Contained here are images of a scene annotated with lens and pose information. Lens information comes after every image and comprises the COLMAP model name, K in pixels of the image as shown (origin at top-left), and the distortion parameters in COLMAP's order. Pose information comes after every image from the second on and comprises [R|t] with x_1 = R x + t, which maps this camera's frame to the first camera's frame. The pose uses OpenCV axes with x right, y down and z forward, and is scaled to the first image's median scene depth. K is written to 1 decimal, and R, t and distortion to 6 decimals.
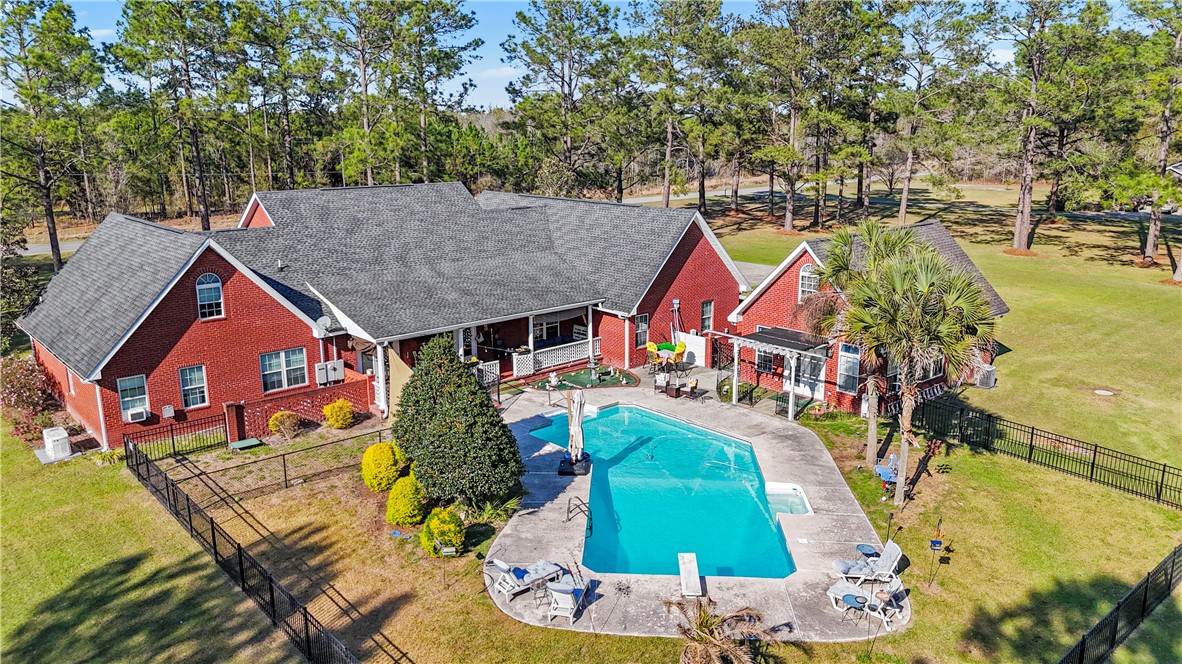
lens RADIAL K [[807.1, 0, 591.0], [0, 807.1, 332.0], [0, 0, 1]] dist [0.097142, -0.000896]
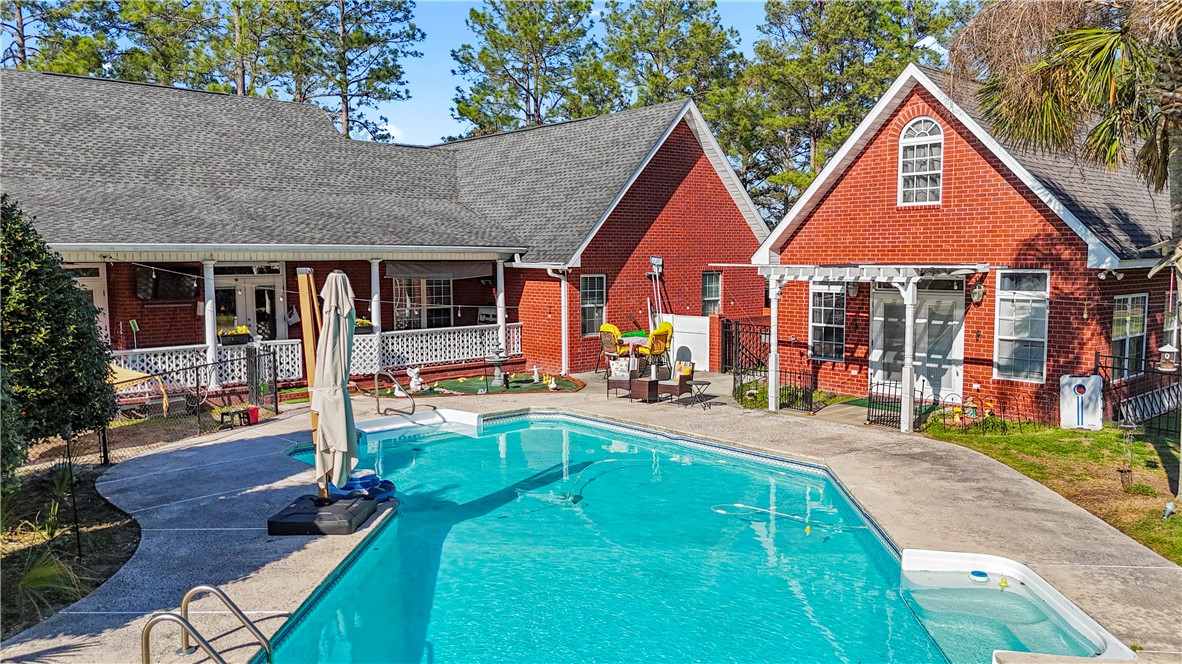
lens RADIAL K [[841.1, 0, 591.0], [0, 841.1, 332.0], [0, 0, 1]] dist [0.043823, -0.005914]
pose [[0.999999, 0.001503, -0.000273, 0.065085], [-0.001527, 0.989321, -0.145746, 0.104853], [0.000051, 0.145746, 0.989322, 0.464607]]
